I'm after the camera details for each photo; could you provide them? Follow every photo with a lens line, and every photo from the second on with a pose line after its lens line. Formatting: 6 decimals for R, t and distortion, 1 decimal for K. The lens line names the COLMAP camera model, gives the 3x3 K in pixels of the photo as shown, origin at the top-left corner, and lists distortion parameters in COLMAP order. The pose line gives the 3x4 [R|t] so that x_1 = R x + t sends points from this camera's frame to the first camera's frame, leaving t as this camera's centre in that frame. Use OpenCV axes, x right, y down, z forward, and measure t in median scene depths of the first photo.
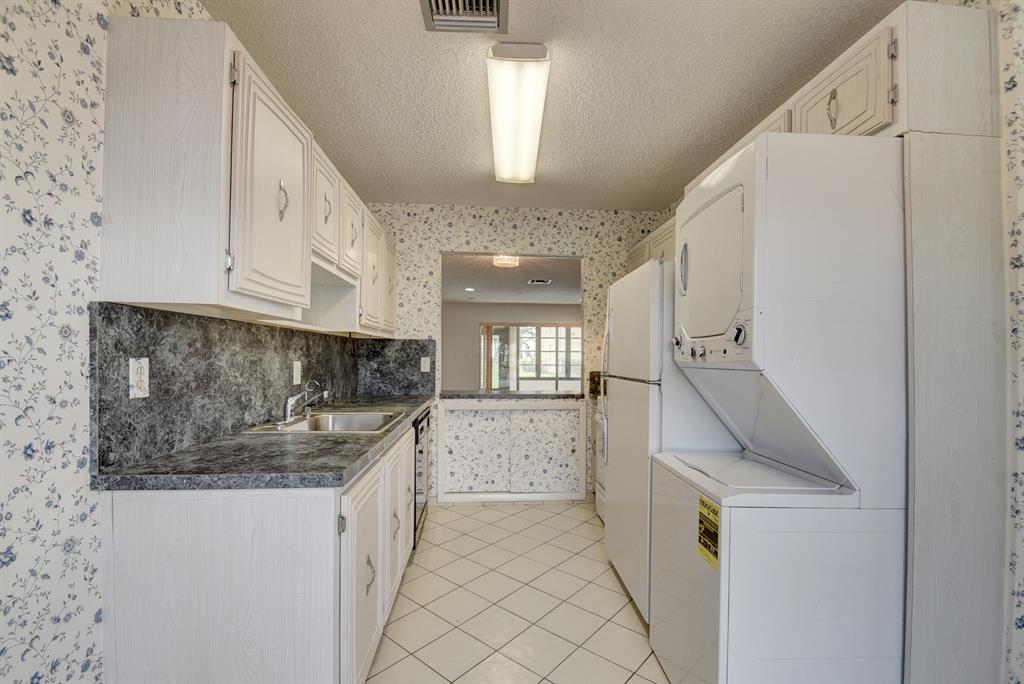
lens RADIAL K [[449.8, 0, 514.6], [0, 449.8, 356.7], [0, 0, 1]] dist [0.012483, -0.015625]
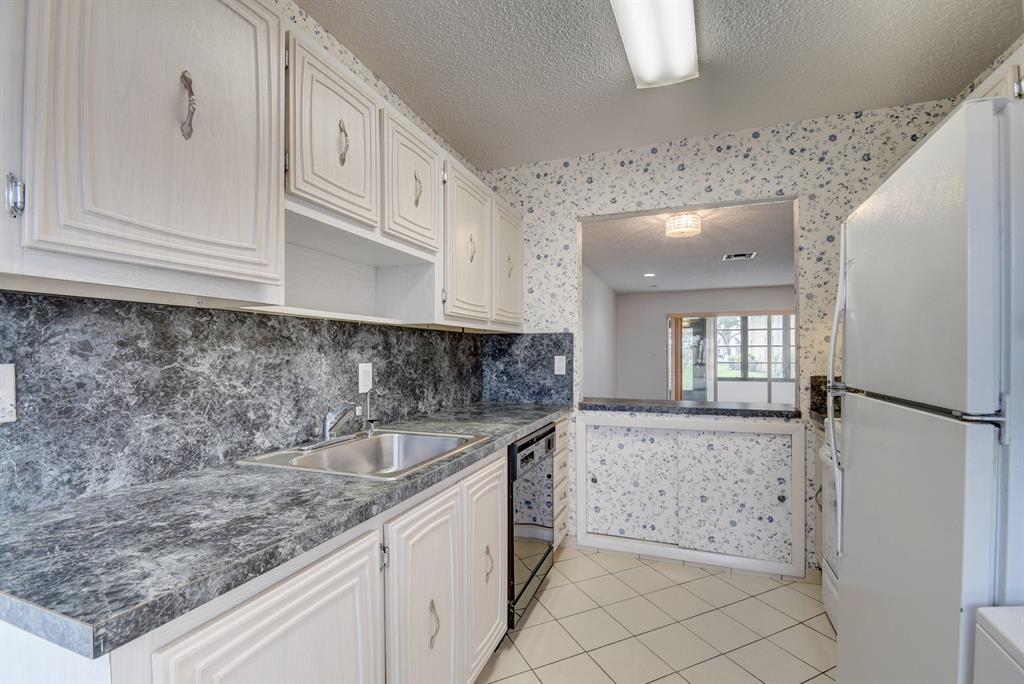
lens RADIAL K [[449.8, 0, 514.6], [0, 449.8, 356.7], [0, 0, 1]] dist [0.012483, -0.015625]
pose [[0.907477, -0.008128, -0.420024, 0.057784], [0.010755, 0.999935, 0.003886, -0.001056], [0.419965, -0.008044, 0.907505, 0.259830]]
